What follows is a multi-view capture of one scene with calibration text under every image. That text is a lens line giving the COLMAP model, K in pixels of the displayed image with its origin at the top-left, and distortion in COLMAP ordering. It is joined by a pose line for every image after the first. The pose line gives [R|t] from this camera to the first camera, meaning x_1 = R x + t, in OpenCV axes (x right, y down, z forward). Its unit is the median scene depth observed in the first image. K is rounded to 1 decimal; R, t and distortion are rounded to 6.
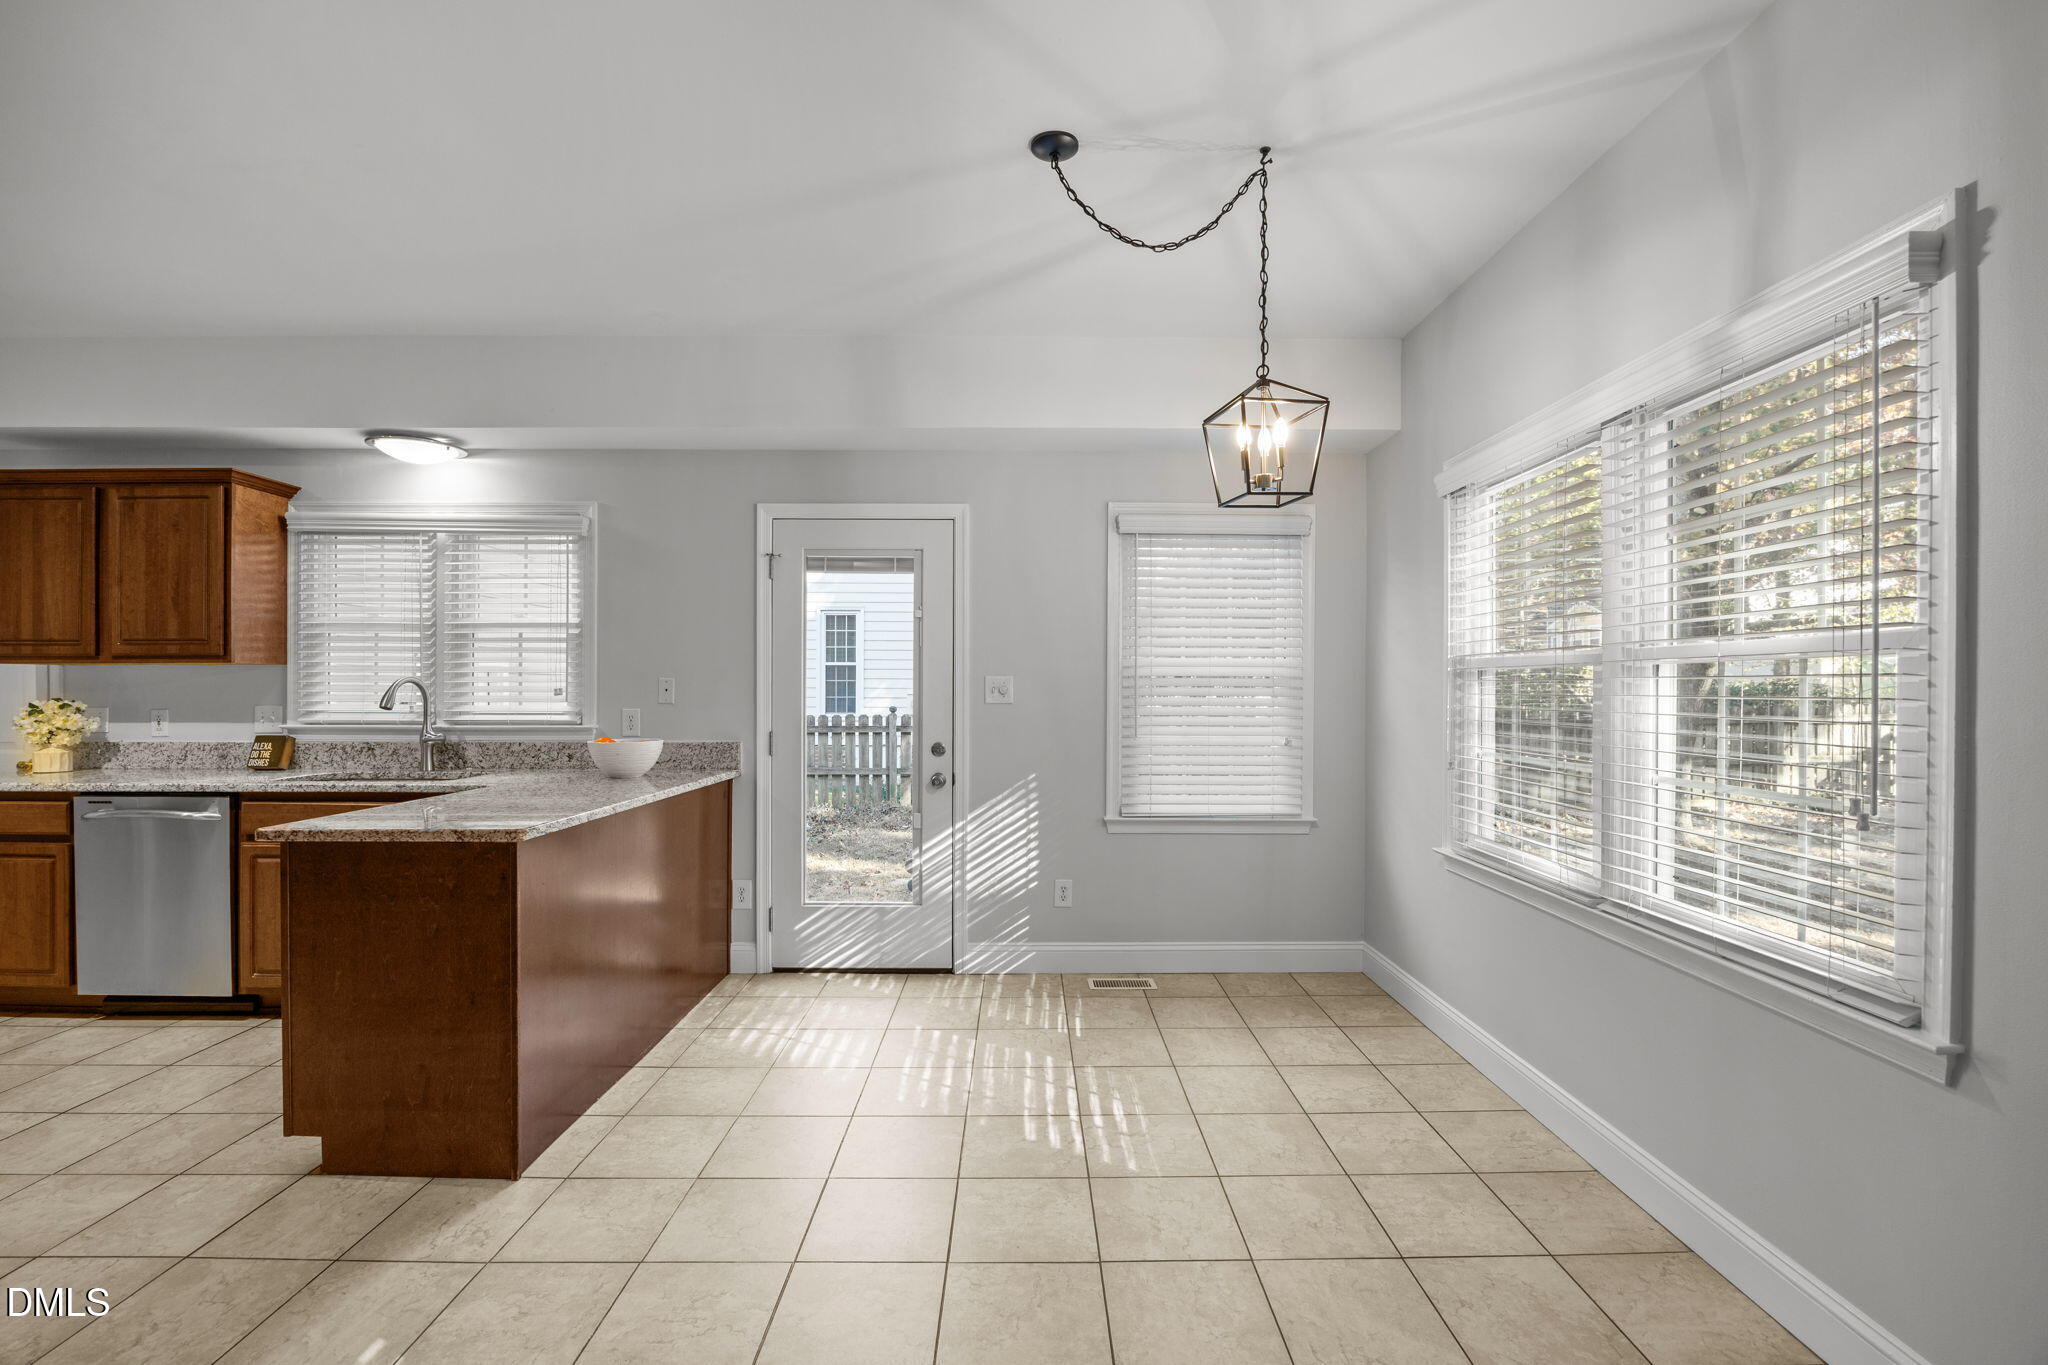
lens RADIAL K [[887.2, 0, 1025.1], [0, 887.2, 691.0], [0, 0, 1]] dist [-0.001682, -0.005498]
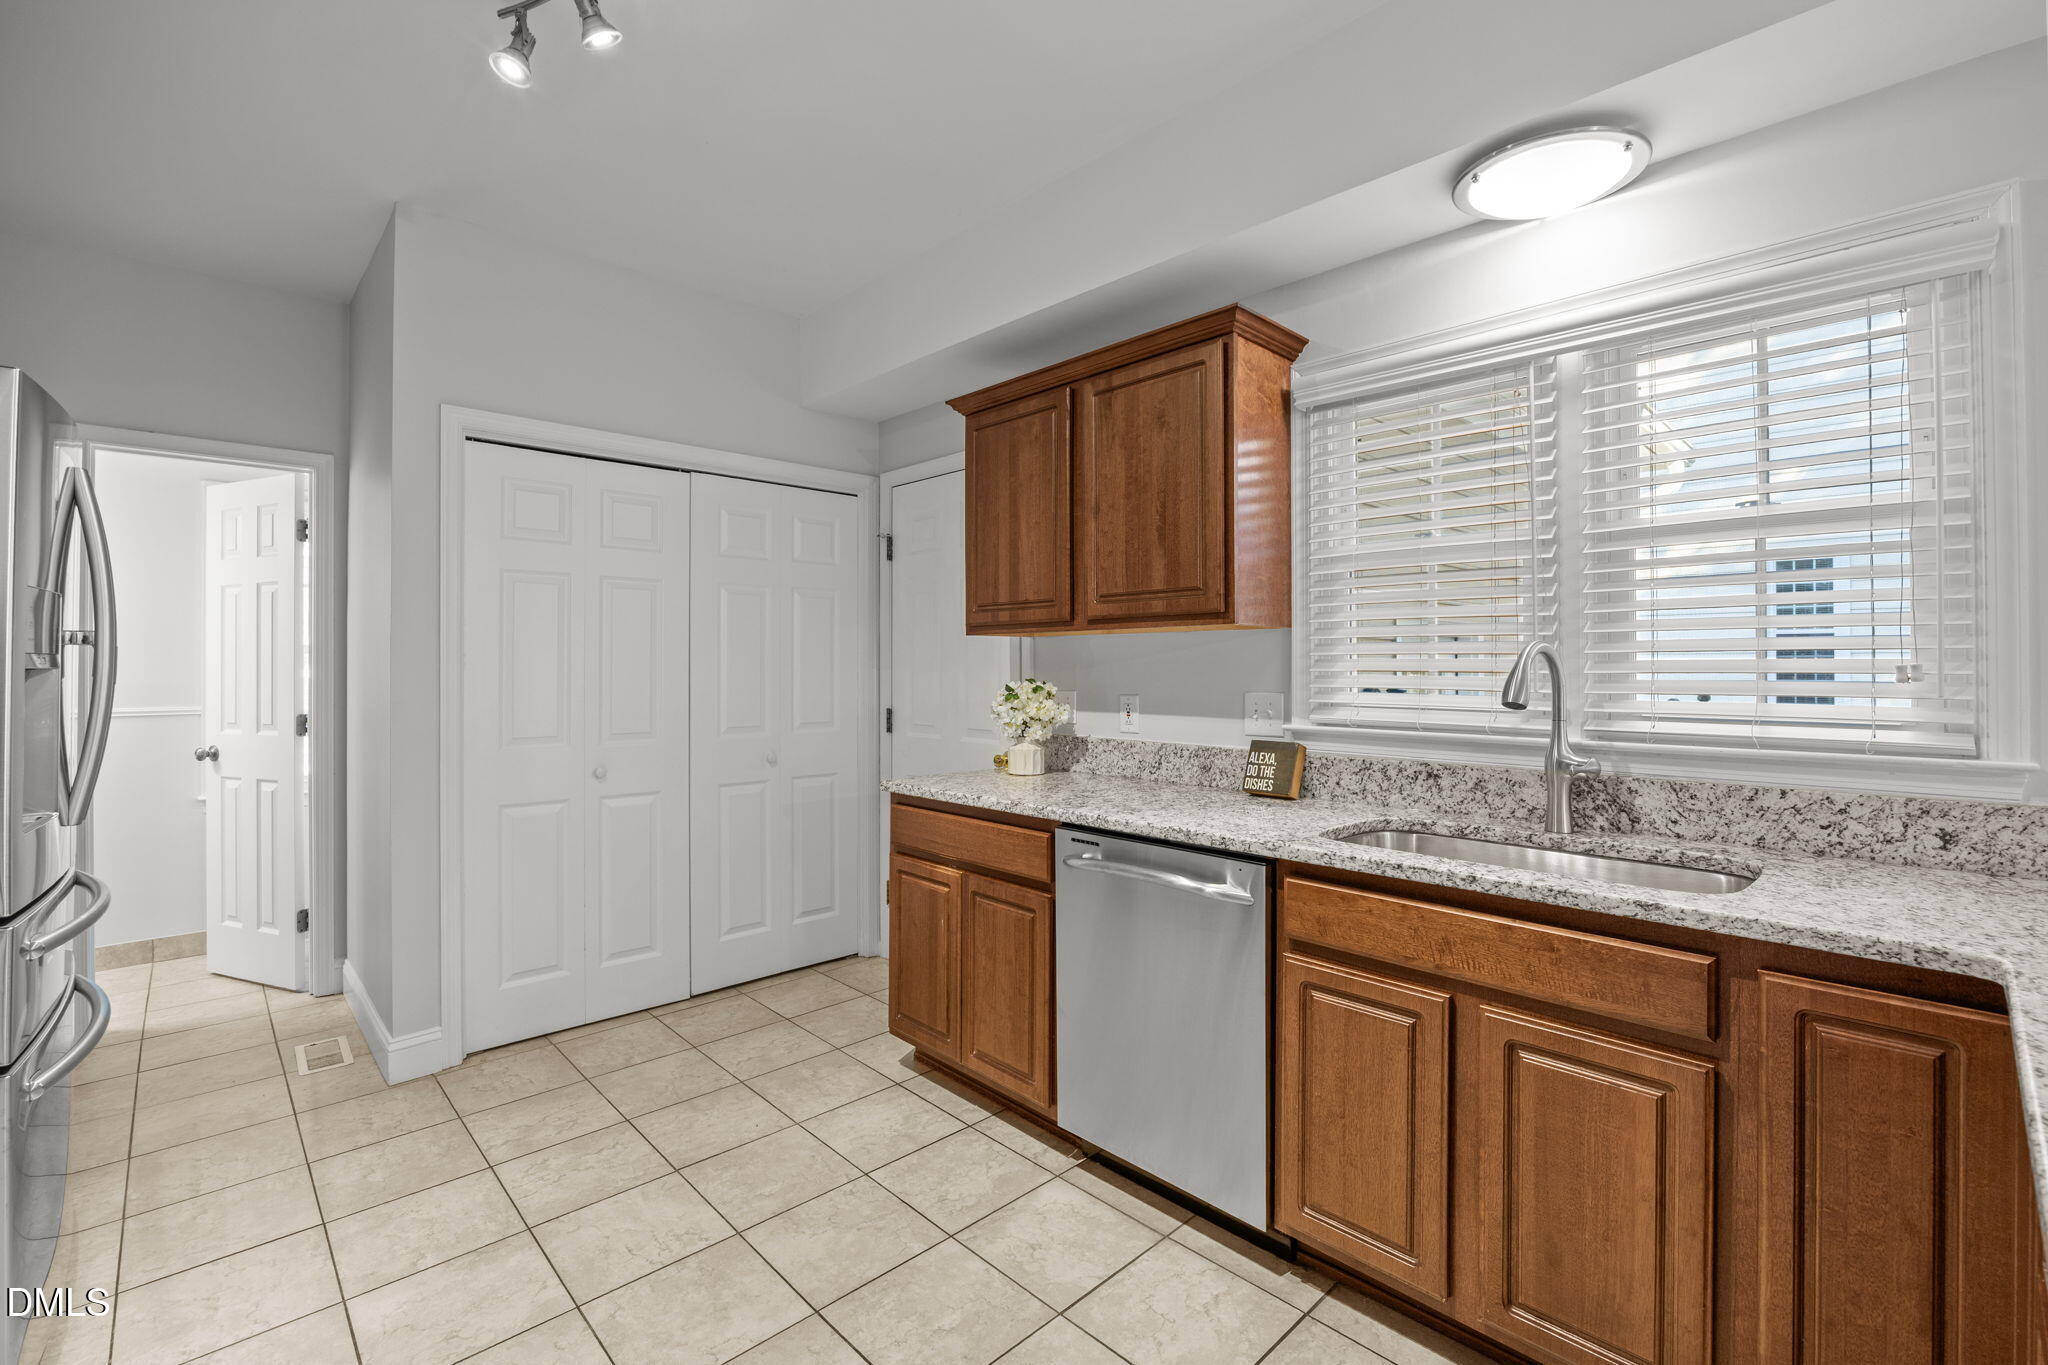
lens RADIAL K [[887.2, 0, 1025.1], [0, 887.2, 691.0], [0, 0, 1]] dist [-0.001682, -0.005498]
pose [[0.687907, 0.017902, -0.725578, -0.537231], [-0.002030, 0.999739, 0.022741, 0.001114], [0.725796, -0.014170, 0.687764, 0.458017]]
